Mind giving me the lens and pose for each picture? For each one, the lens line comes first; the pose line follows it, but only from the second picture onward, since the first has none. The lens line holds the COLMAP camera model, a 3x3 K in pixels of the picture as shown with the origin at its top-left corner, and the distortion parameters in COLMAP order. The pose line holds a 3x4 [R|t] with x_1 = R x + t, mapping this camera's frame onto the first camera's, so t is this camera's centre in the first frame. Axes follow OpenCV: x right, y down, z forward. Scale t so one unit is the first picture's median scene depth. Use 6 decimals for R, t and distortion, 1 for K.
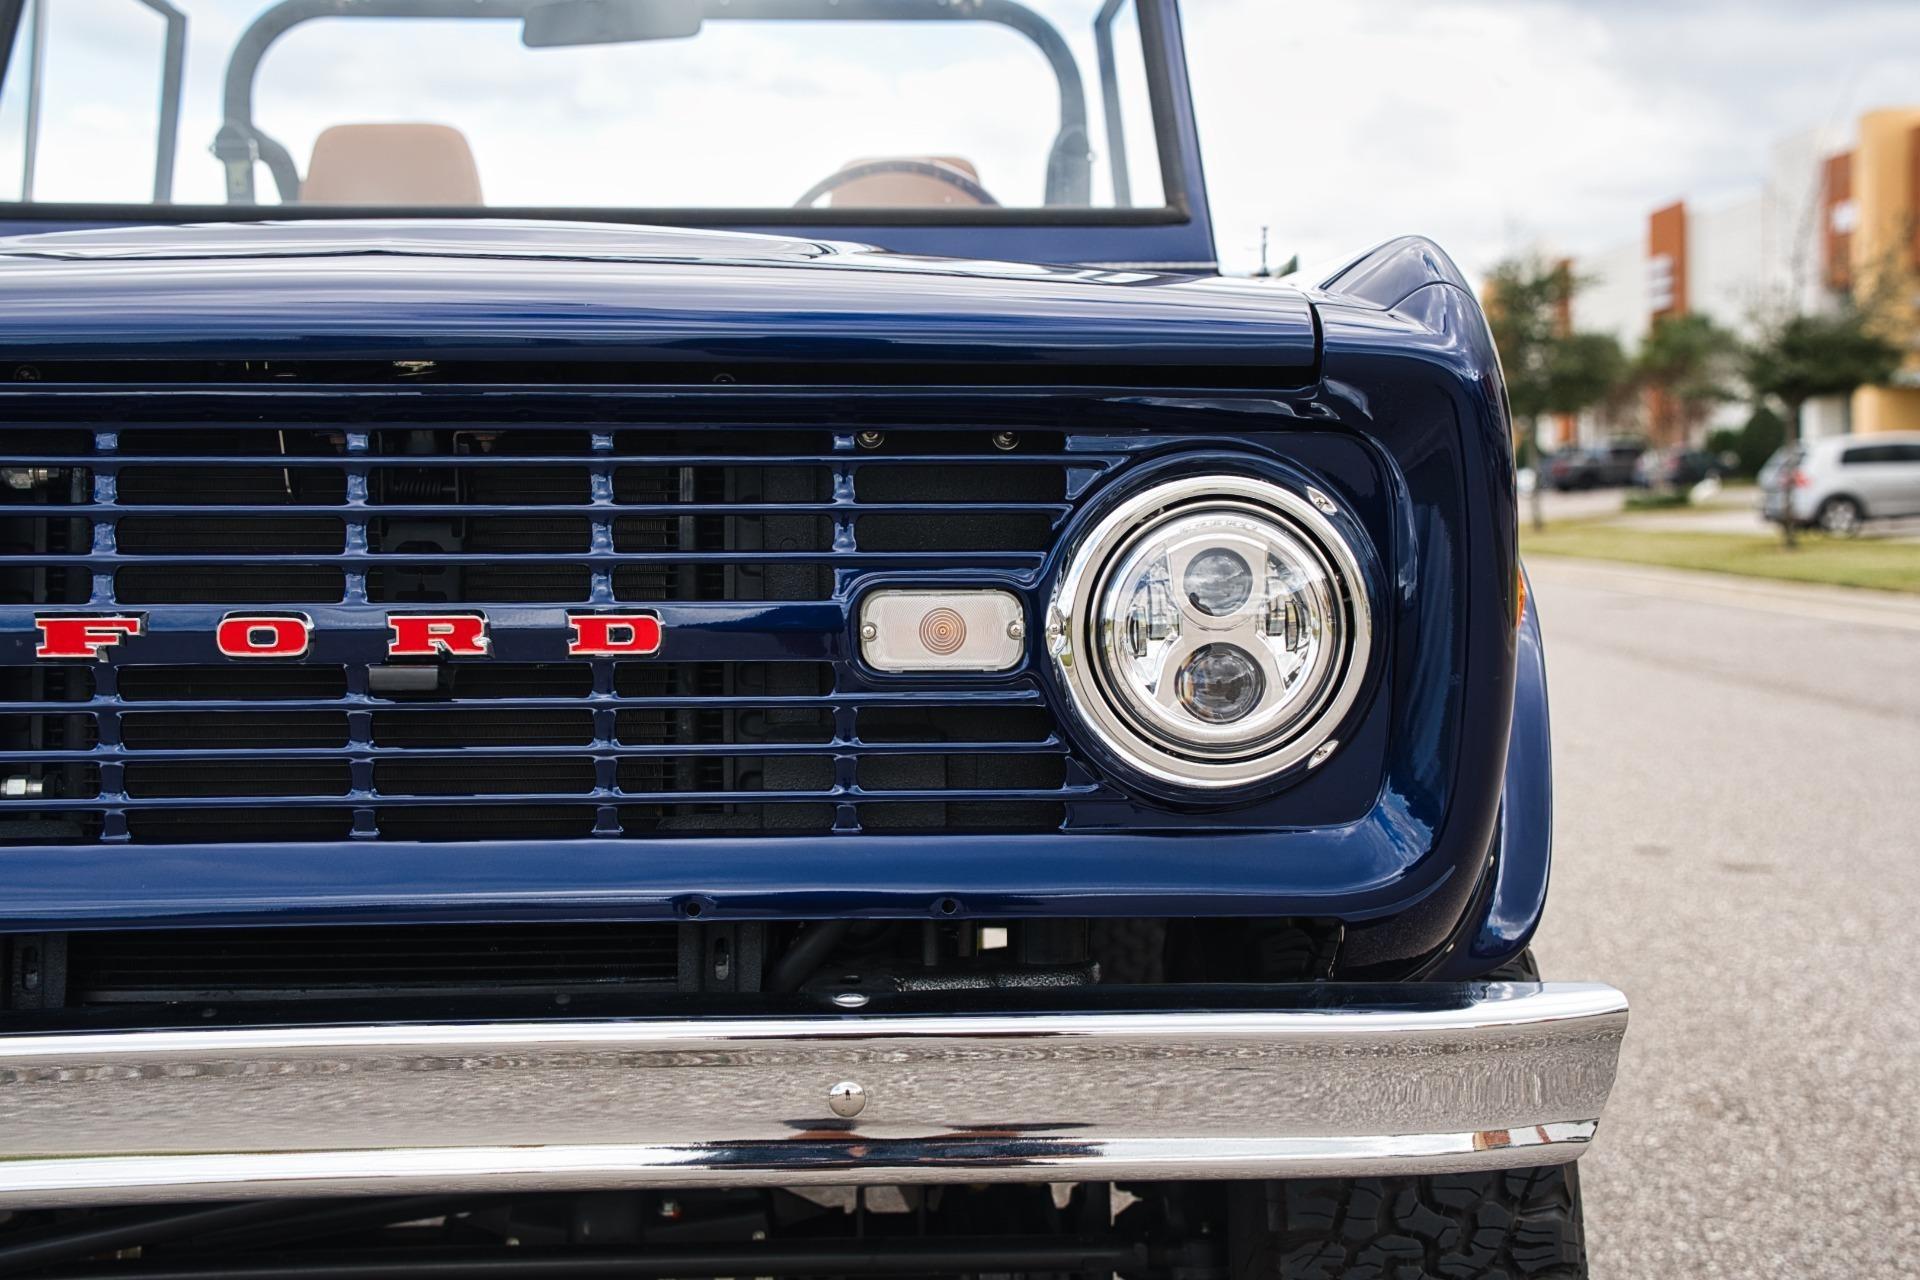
lens RADIAL K [[2597.4, 0, 966.6], [0, 2597.4, 643.1], [0, 0, 1]] dist [0.124772, 0.035388]
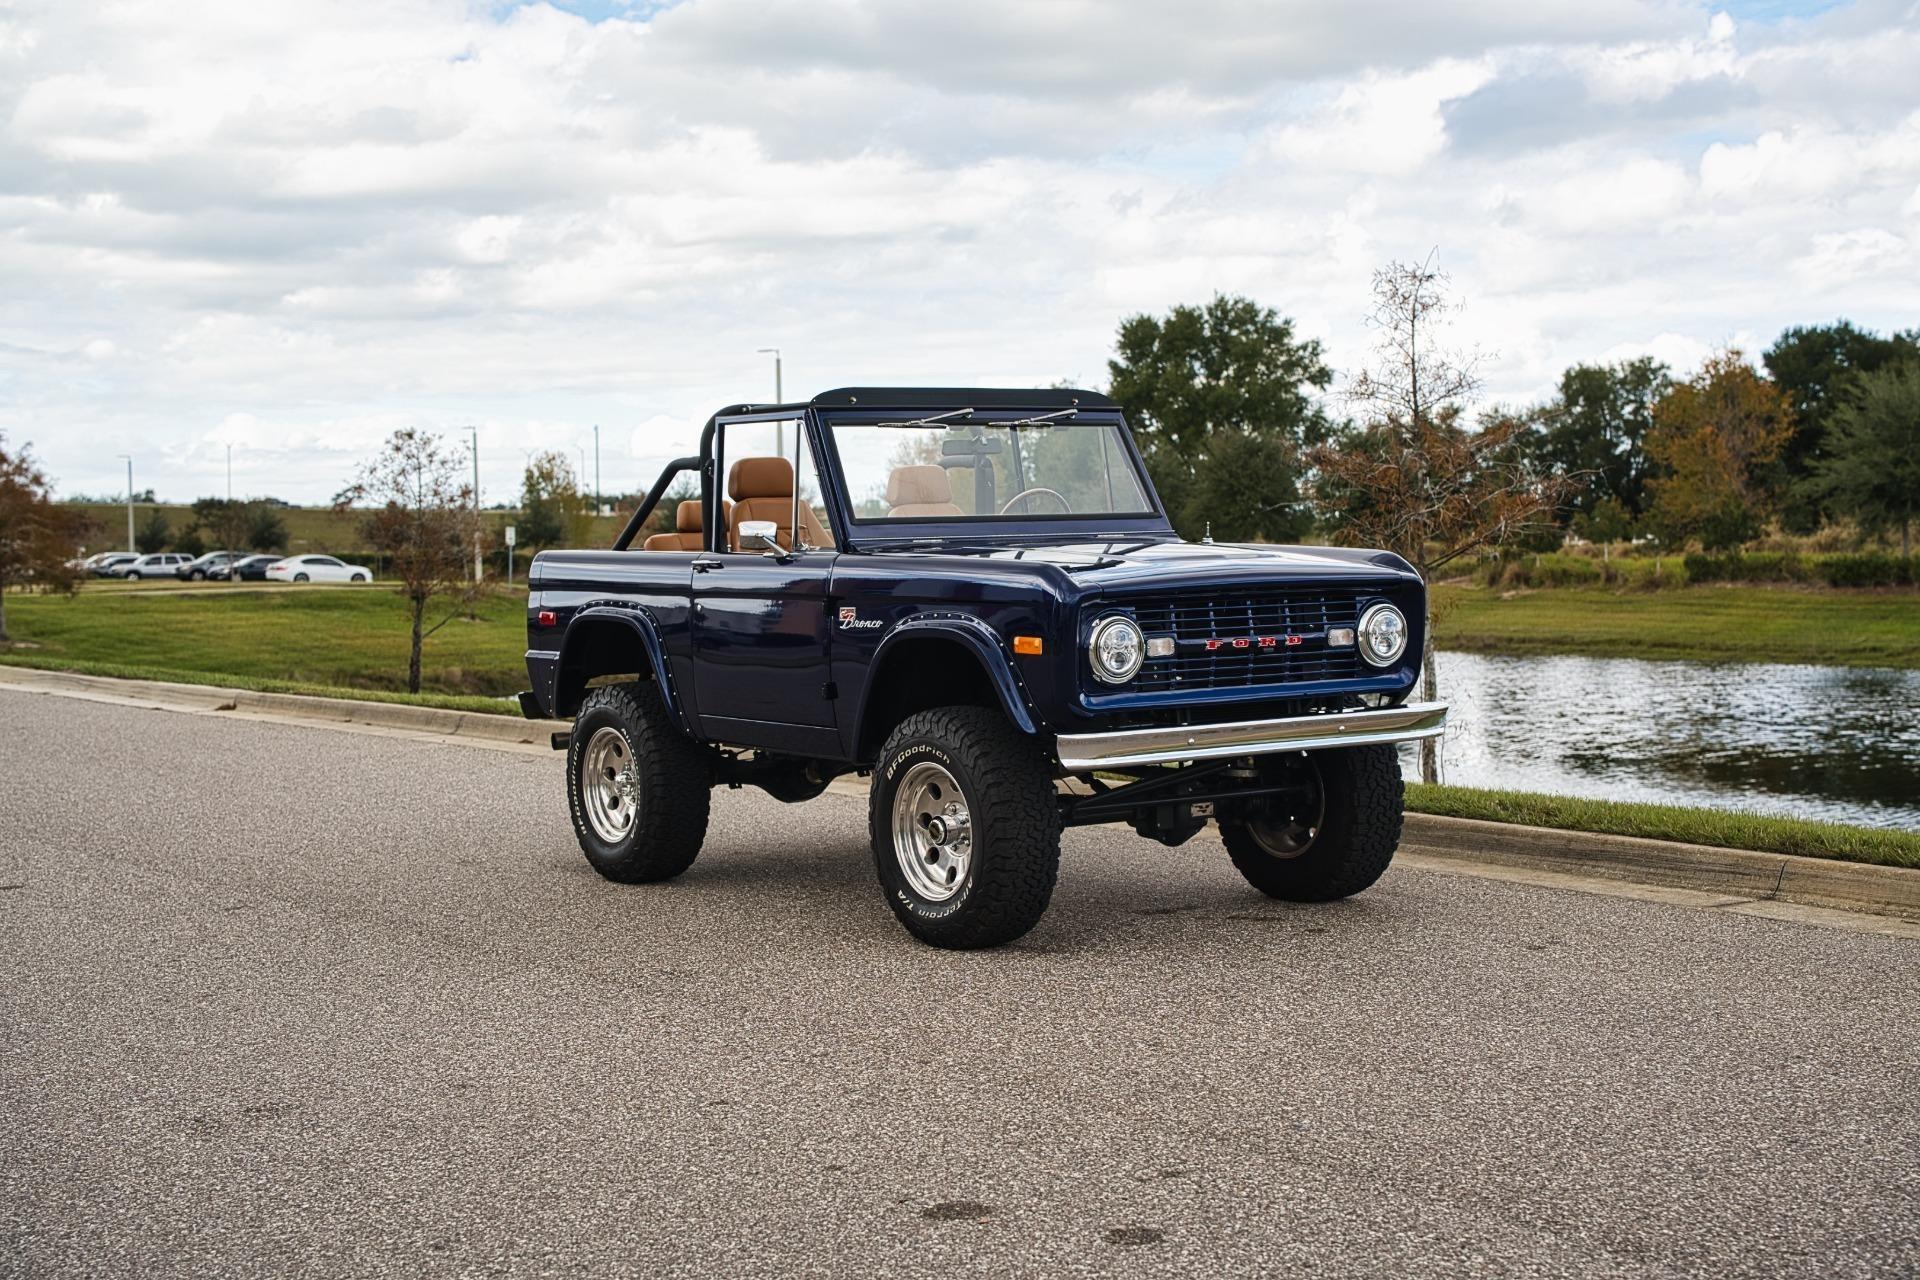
lens RADIAL K [[2679.7, 0, 964.1], [0, 2679.7, 636.9], [0, 0, 1]] dist [0.121579, 0.621185]
pose [[0.831008, -0.036645, 0.555052, -3.449357], [0.048371, 0.998808, -0.006477, -0.006654], [-0.554153, 0.032231, 0.831791, -2.863930]]
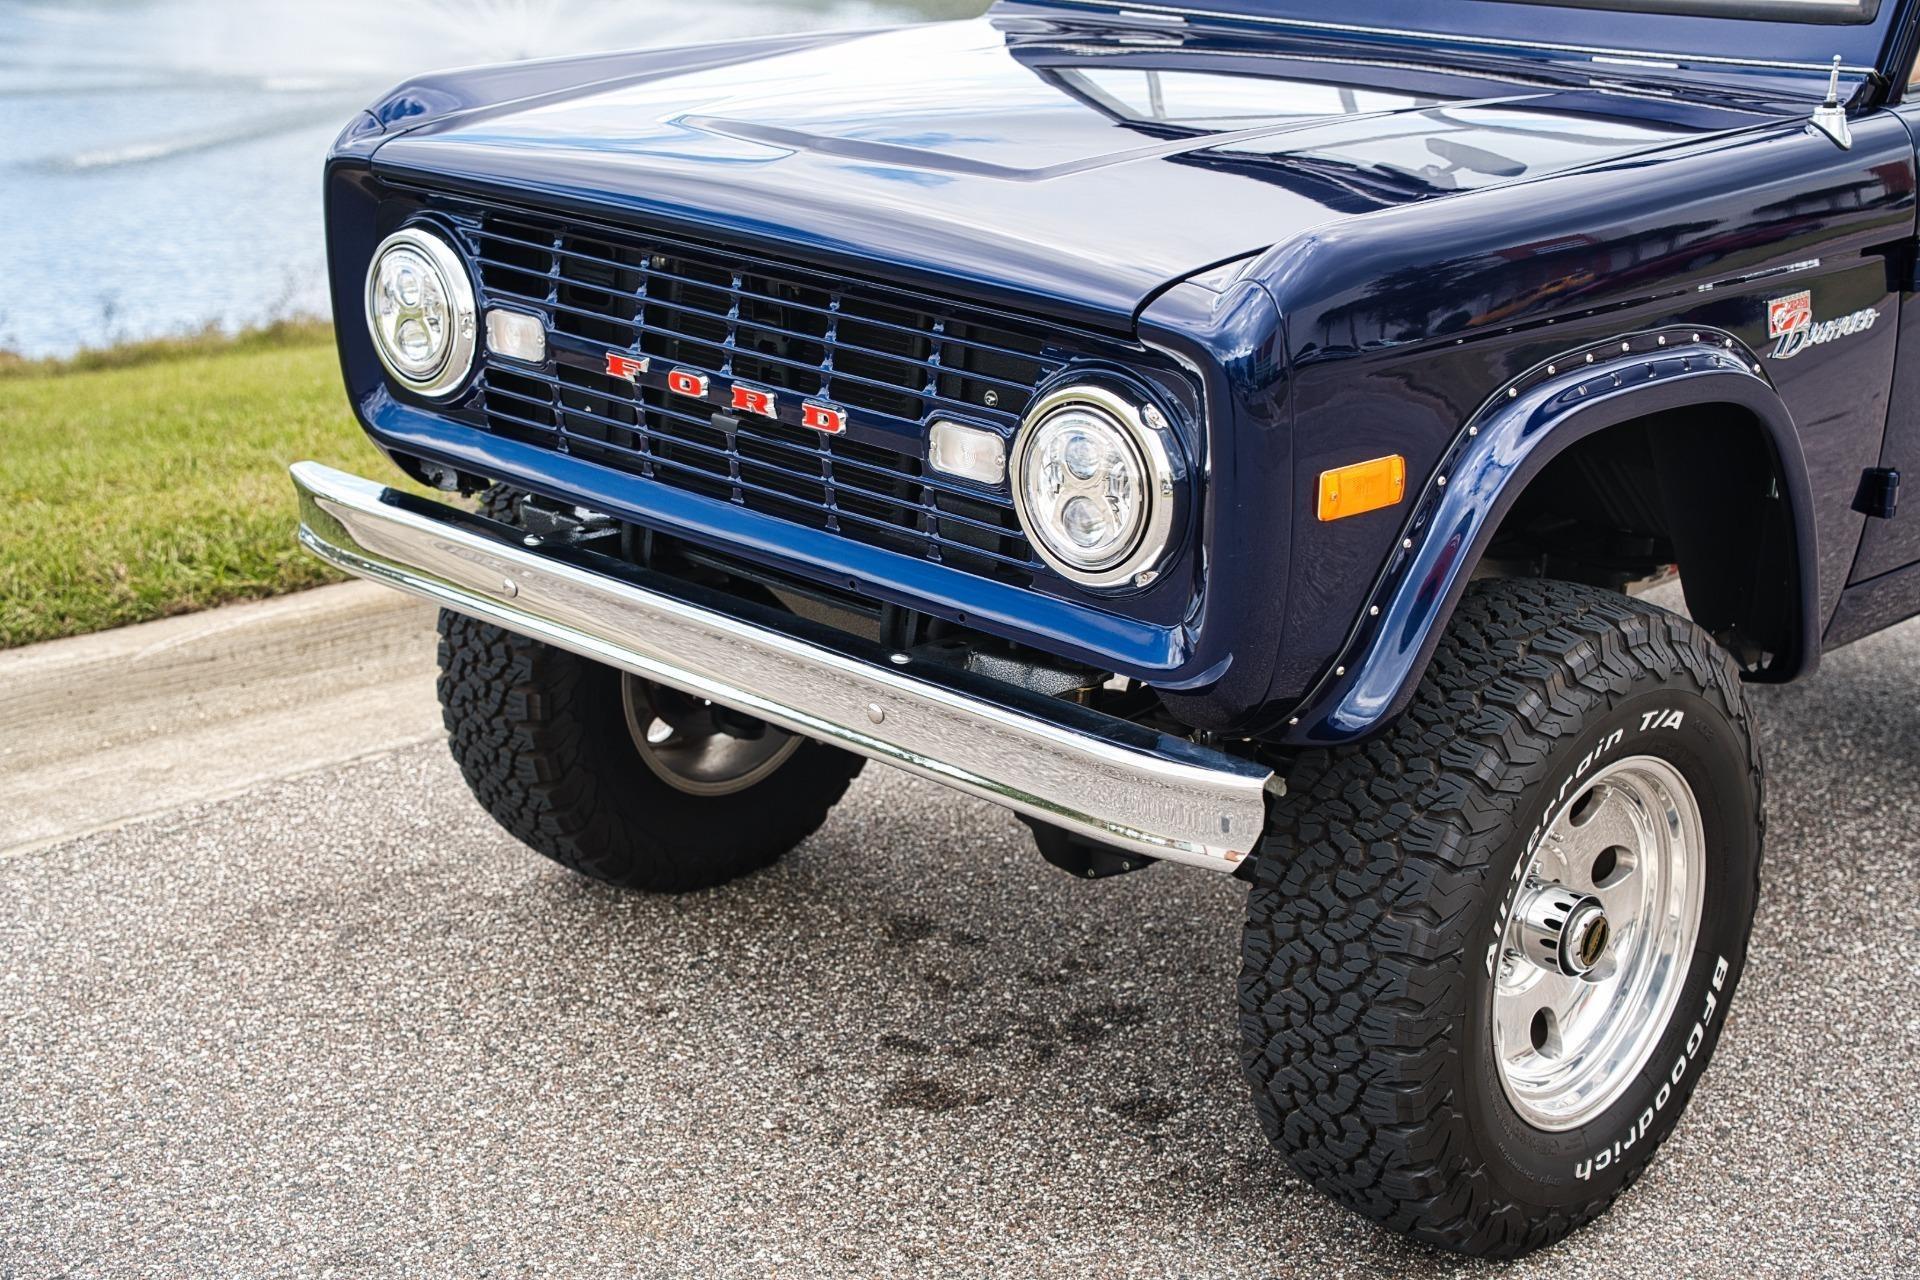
lens RADIAL K [[2760.1, 0, 970.3], [0, 2760.1, 630.1], [0, 0, 1]] dist [0.146215, 0.655357]
pose [[0.709103, 0.237733, -0.663819, 1.154523], [-0.079960, 0.962487, 0.259280, -0.343246], [0.700556, -0.130777, 0.701511, -0.215275]]
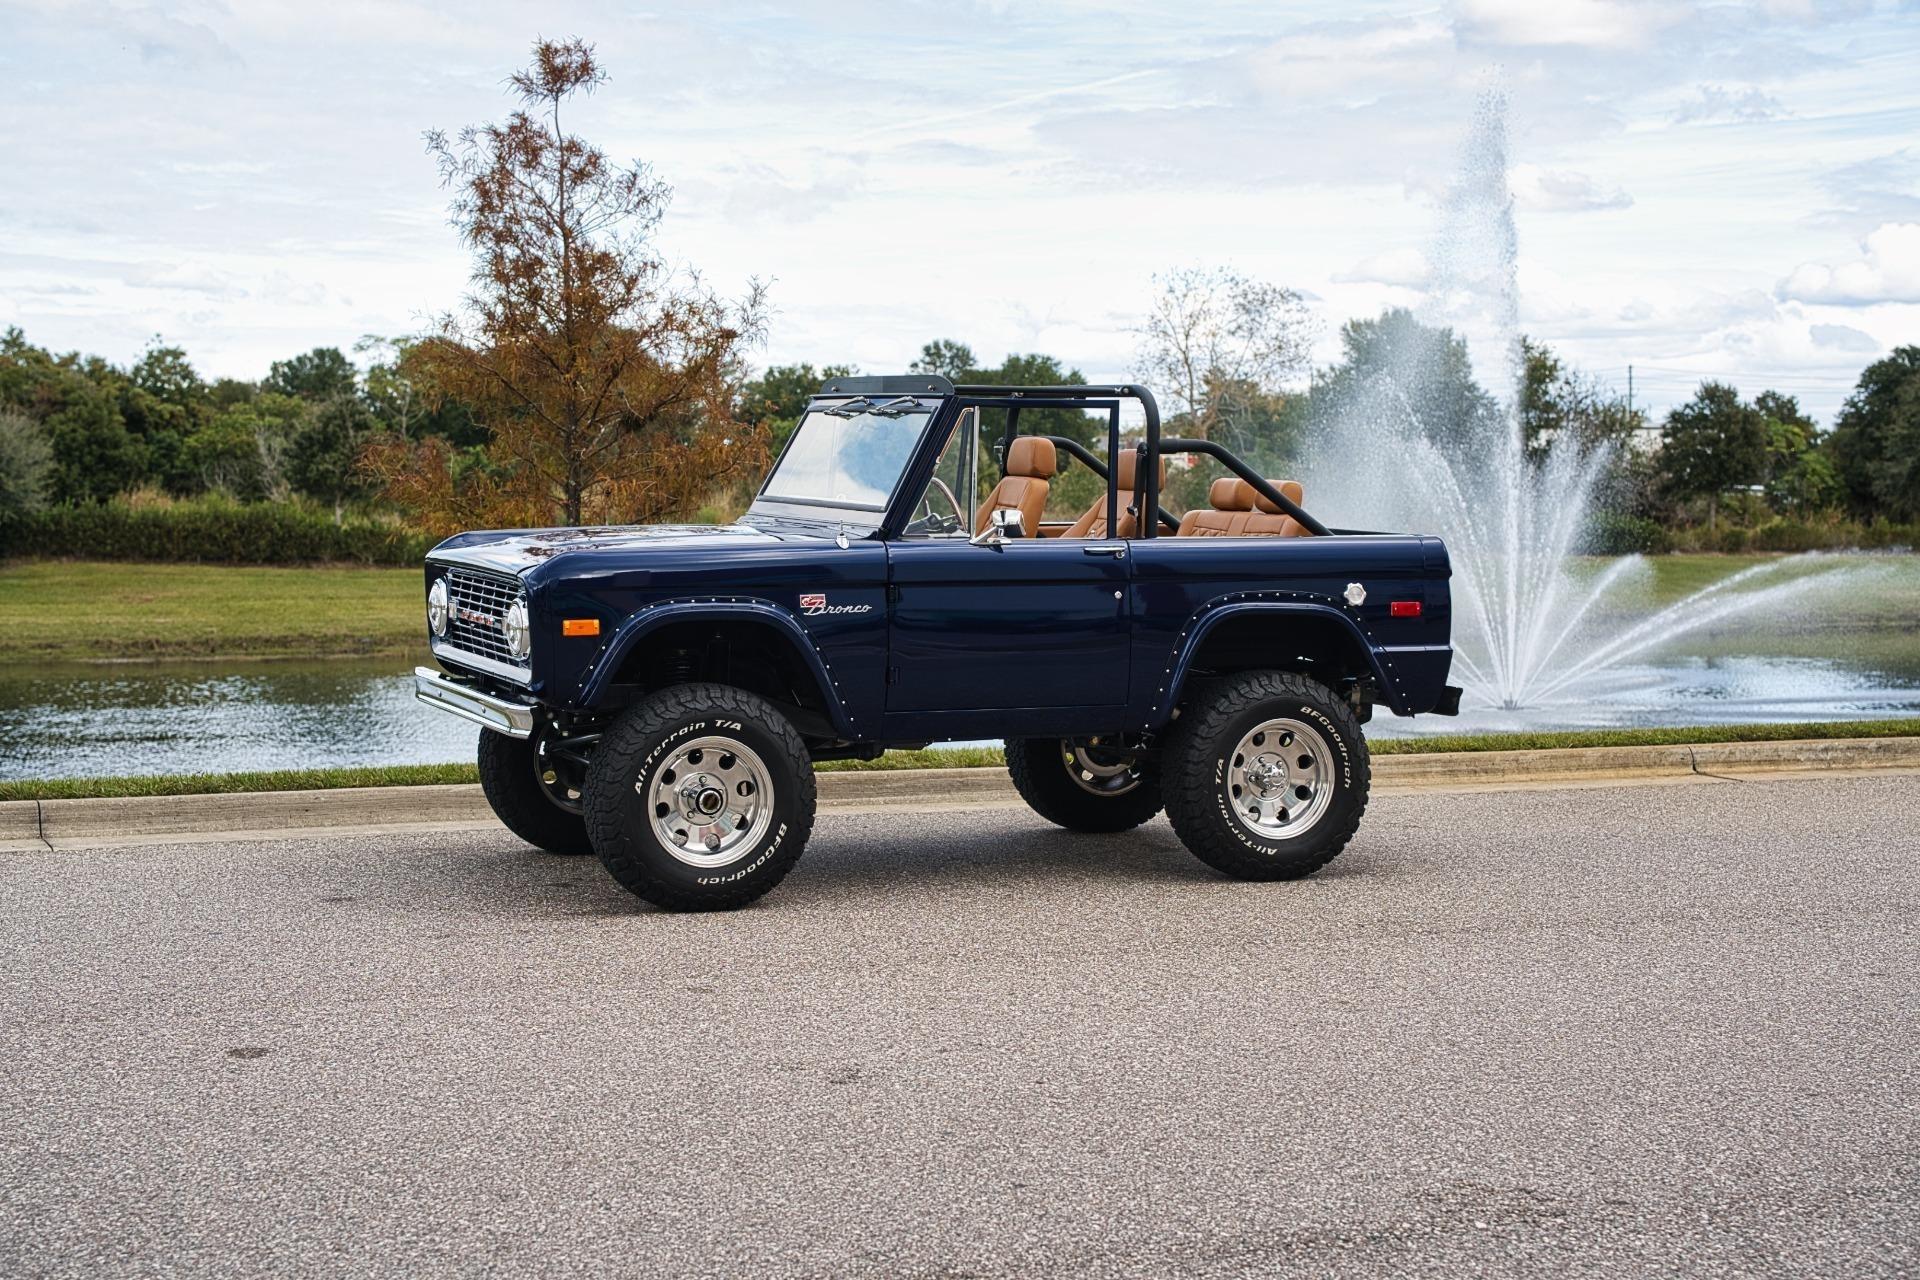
lens RADIAL K [[2885.9, 0, 968.2], [0, 2885.9, 635.9], [0, 0, 1]] dist [0.180135, 0.750103]
pose [[-0.360247, -0.051658, 0.931426, -6.208142], [0.043256, 0.996467, 0.071995, -0.467707], [-0.931854, 0.066226, -0.356739, 4.223005]]
